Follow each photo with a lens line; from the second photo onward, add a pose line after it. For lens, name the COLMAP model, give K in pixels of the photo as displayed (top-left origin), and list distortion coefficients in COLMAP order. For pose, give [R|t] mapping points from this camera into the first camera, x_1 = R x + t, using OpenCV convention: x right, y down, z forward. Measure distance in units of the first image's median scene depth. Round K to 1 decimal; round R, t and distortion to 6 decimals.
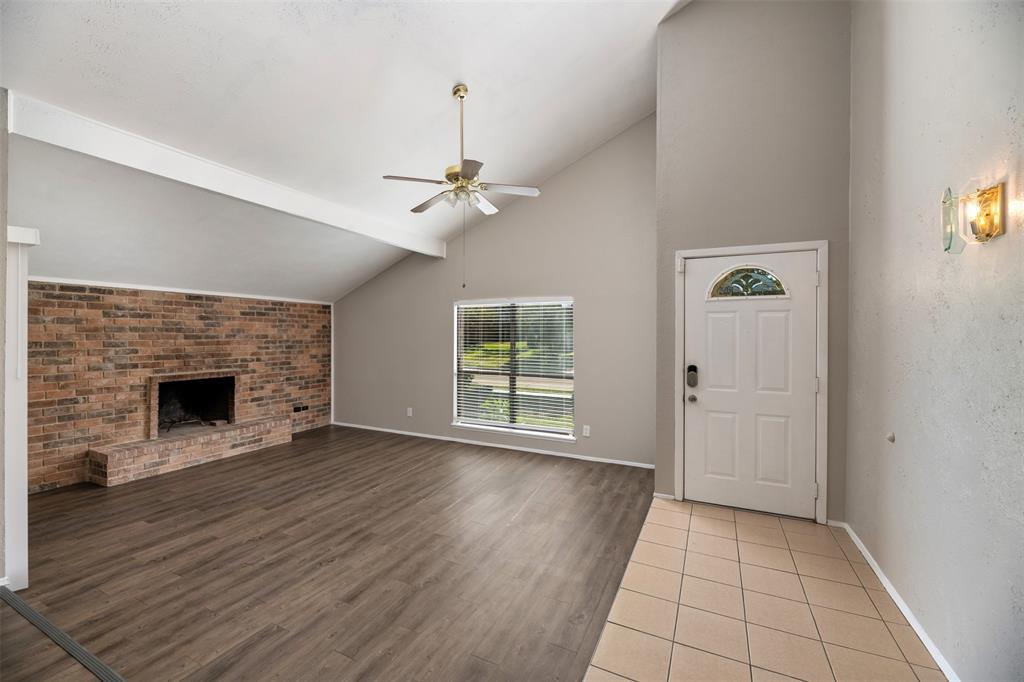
lens RADIAL K [[414.8, 0, 511.4], [0, 414.8, 334.9], [0, 0, 1]] dist [-0.003268, -0.000481]
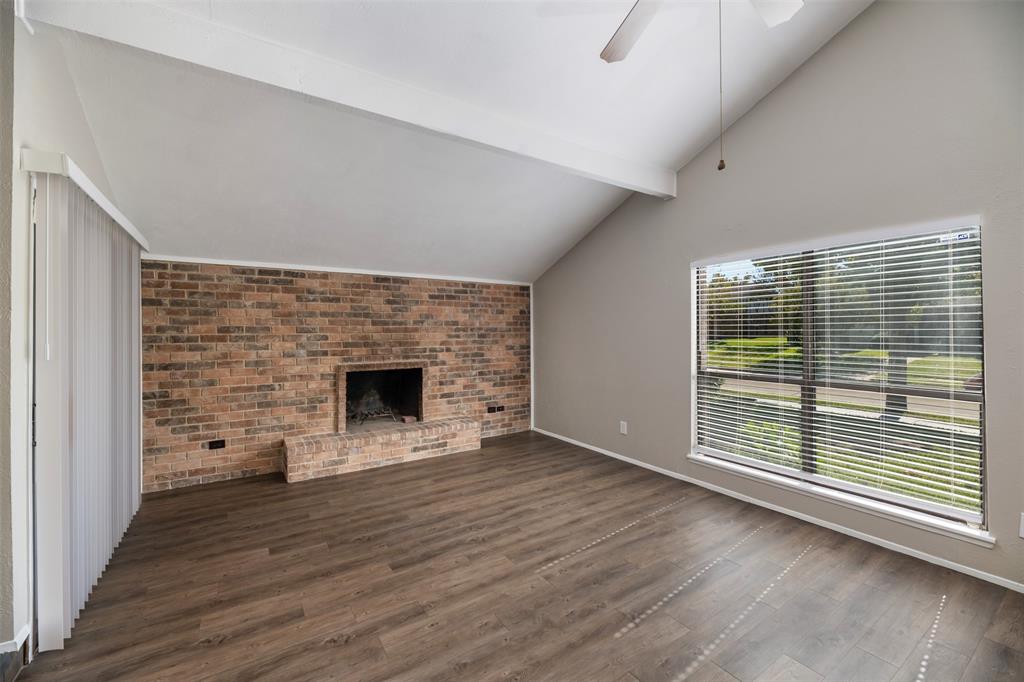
lens RADIAL K [[414.8, 0, 511.4], [0, 414.8, 334.9], [0, 0, 1]] dist [-0.003268, -0.000481]
pose [[0.857095, -0.005232, -0.515132, -0.061892], [0.008884, 0.999950, 0.004626, 0.032458], [0.515082, -0.008542, 0.857098, 0.408241]]
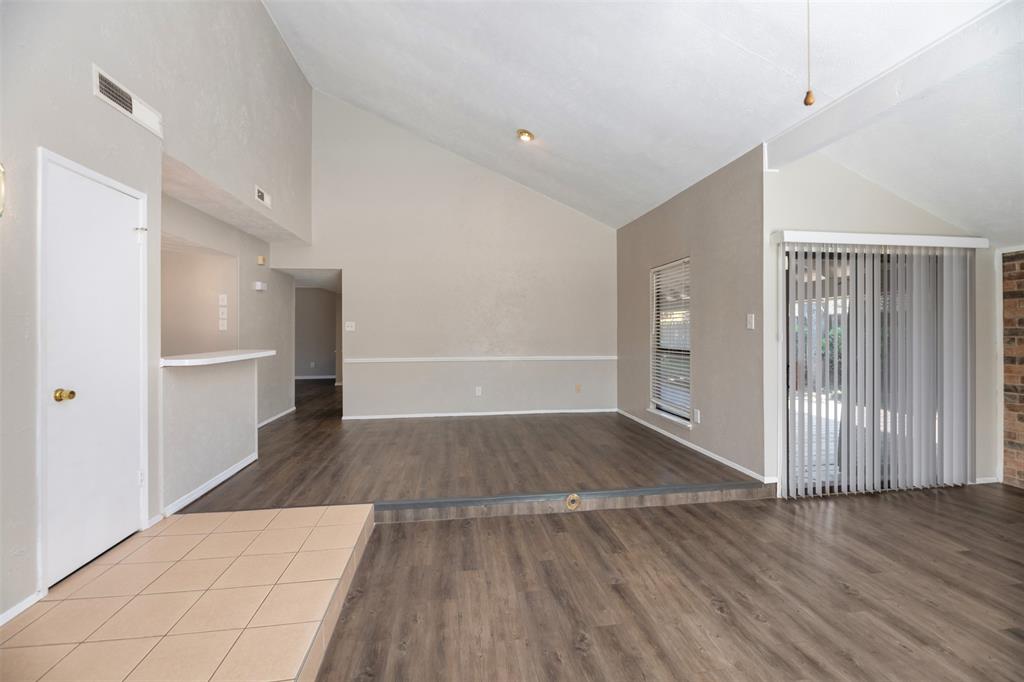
lens RADIAL K [[414.8, 0, 511.4], [0, 414.8, 334.9], [0, 0, 1]] dist [-0.003268, -0.000481]
pose [[-0.825584, 0.006449, -0.564242, 0.164433], [0.004747, 0.999979, 0.004484, 0.035542], [0.564259, 0.001023, -0.825597, 0.829731]]
